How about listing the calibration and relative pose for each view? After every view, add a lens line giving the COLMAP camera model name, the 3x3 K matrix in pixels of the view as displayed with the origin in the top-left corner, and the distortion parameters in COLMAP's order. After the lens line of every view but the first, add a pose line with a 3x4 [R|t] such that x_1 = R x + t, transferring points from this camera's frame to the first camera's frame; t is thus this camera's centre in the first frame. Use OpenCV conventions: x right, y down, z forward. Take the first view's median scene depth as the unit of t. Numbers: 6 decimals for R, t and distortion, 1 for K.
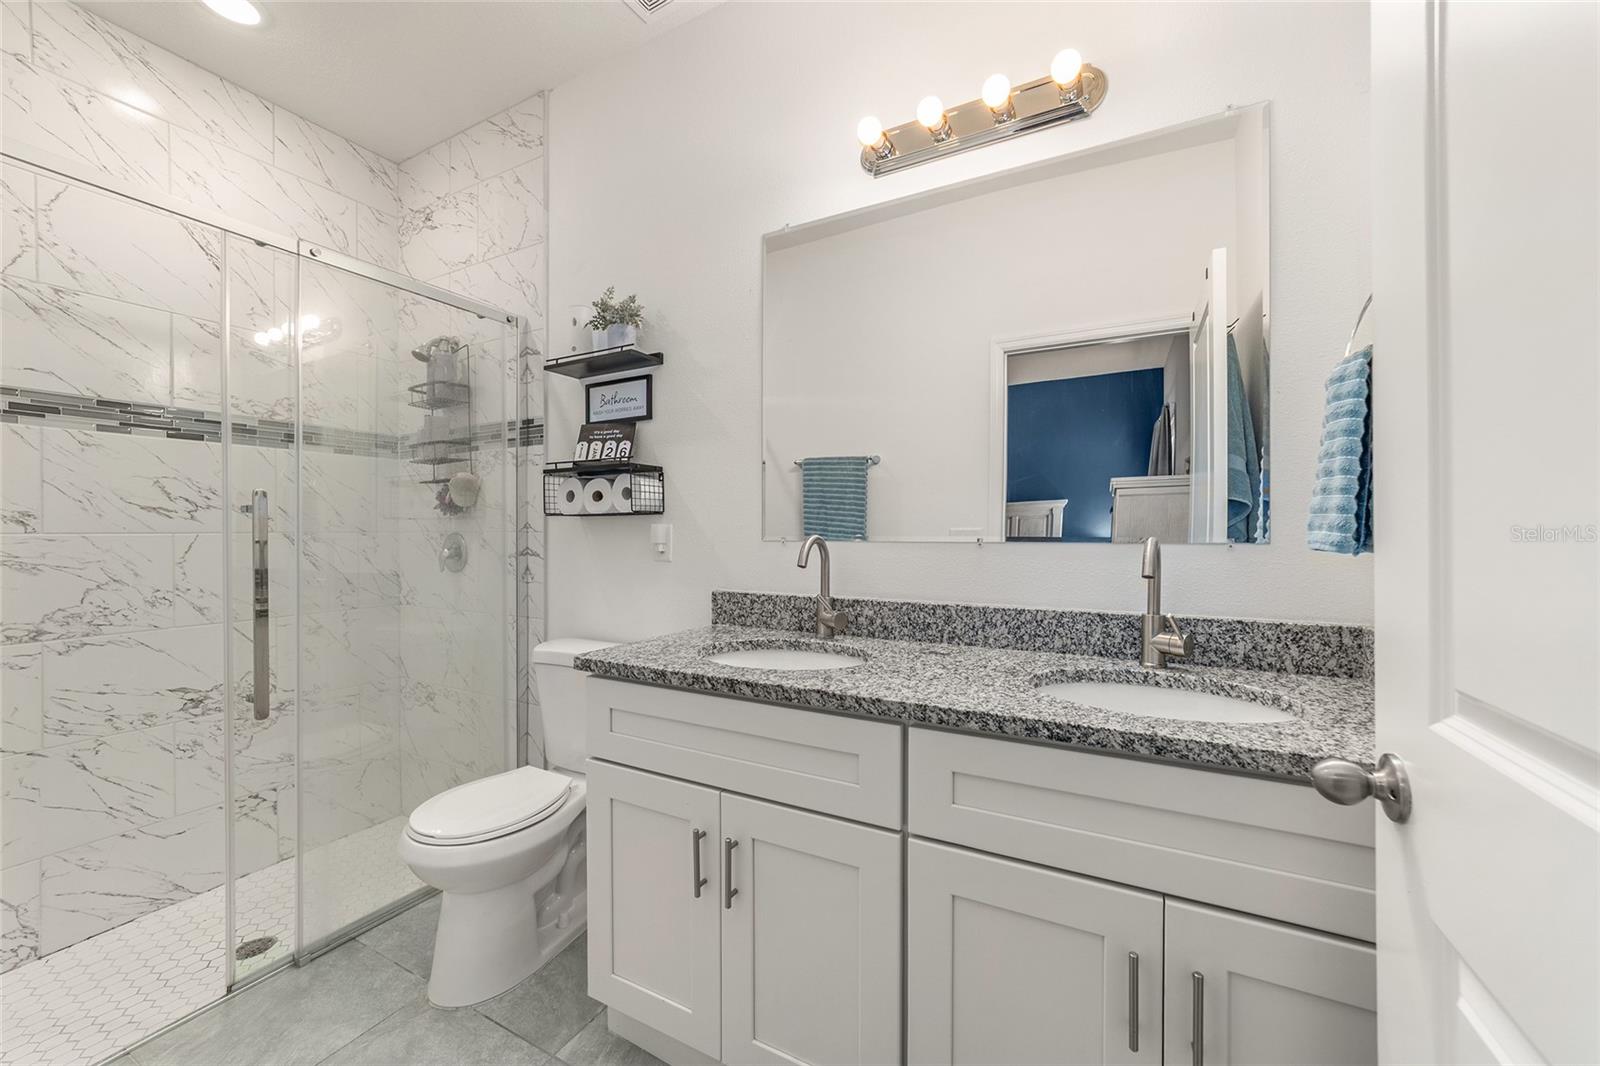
lens RADIAL K [[616.8, 0, 798.5], [0, 616.8, 530.5], [0, 0, 1]] dist [-0.021468, 0.009654]
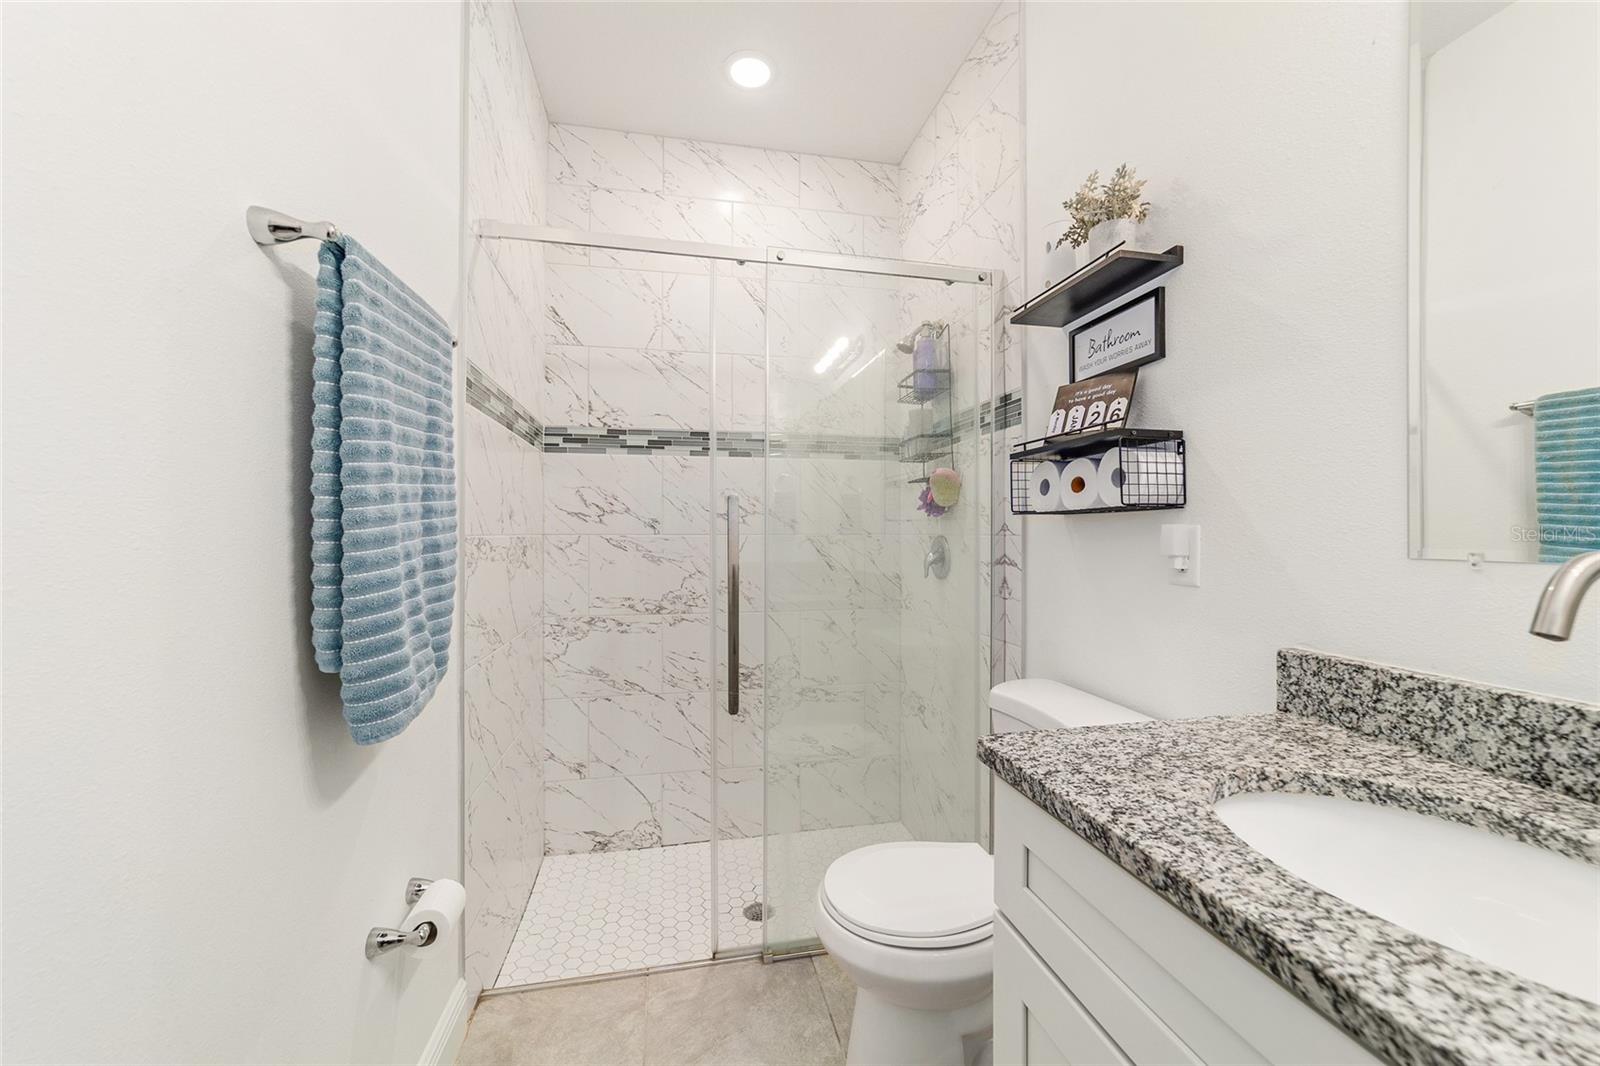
lens RADIAL K [[614.2, 0, 797.5], [0, 614.2, 529.2], [0, 0, 1]] dist [-0.020108, 0.009252]
pose [[0.645618, -0.001216, -0.763659, -0.005312], [-0.000852, 0.999997, -0.002313, -0.003845], [0.763660, 0.002143, 0.645615, 0.316524]]
